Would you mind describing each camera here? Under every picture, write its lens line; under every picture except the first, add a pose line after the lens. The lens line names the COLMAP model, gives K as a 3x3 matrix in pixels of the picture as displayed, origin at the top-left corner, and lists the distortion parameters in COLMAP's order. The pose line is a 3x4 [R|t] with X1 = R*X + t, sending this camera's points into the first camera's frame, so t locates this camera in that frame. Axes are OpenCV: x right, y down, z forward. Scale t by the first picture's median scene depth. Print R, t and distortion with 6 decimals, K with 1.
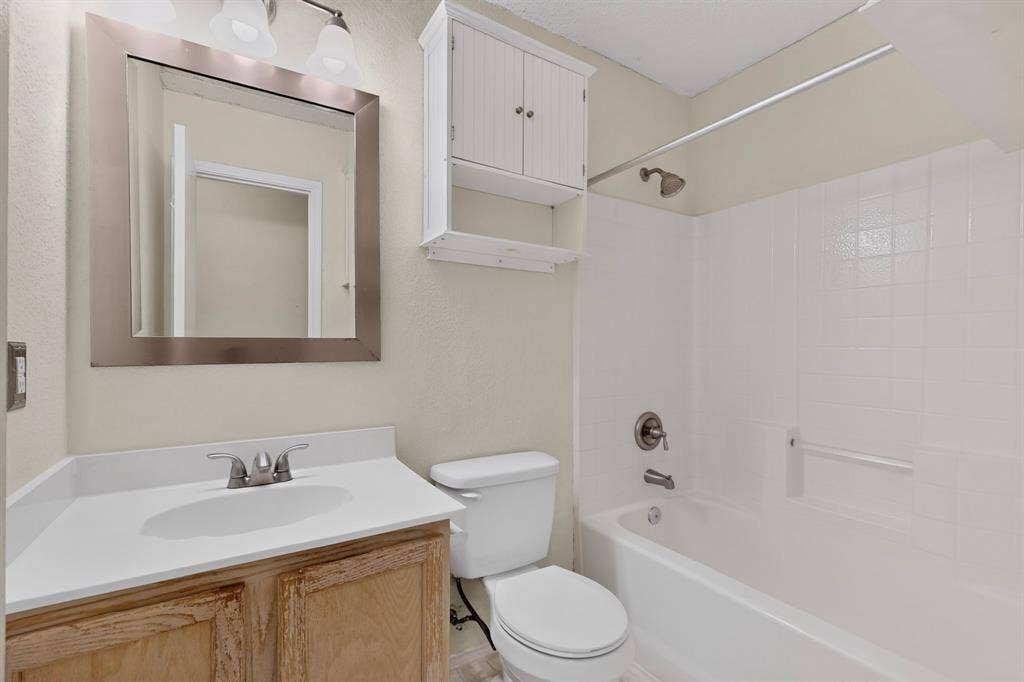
lens RADIAL K [[448.6, 0, 514.2], [0, 448.6, 347.3], [0, 0, 1]] dist [-0.000214, -0.000976]
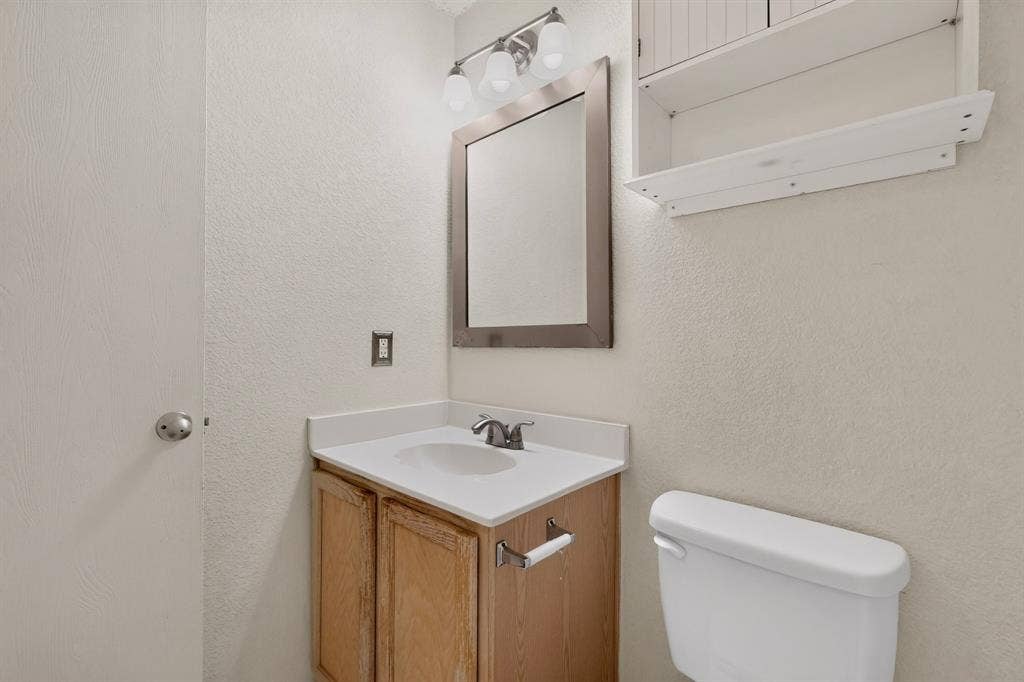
lens RADIAL K [[441.8, 0, 512.4], [0, 441.8, 336.7], [0, 0, 1]] dist [-0.016309, -0.000178]
pose [[0.263669, -0.010281, -0.964558, 0.580991], [-0.009344, 0.999869, -0.013211, 0.024659], [0.964568, 0.012496, 0.263539, 0.683031]]
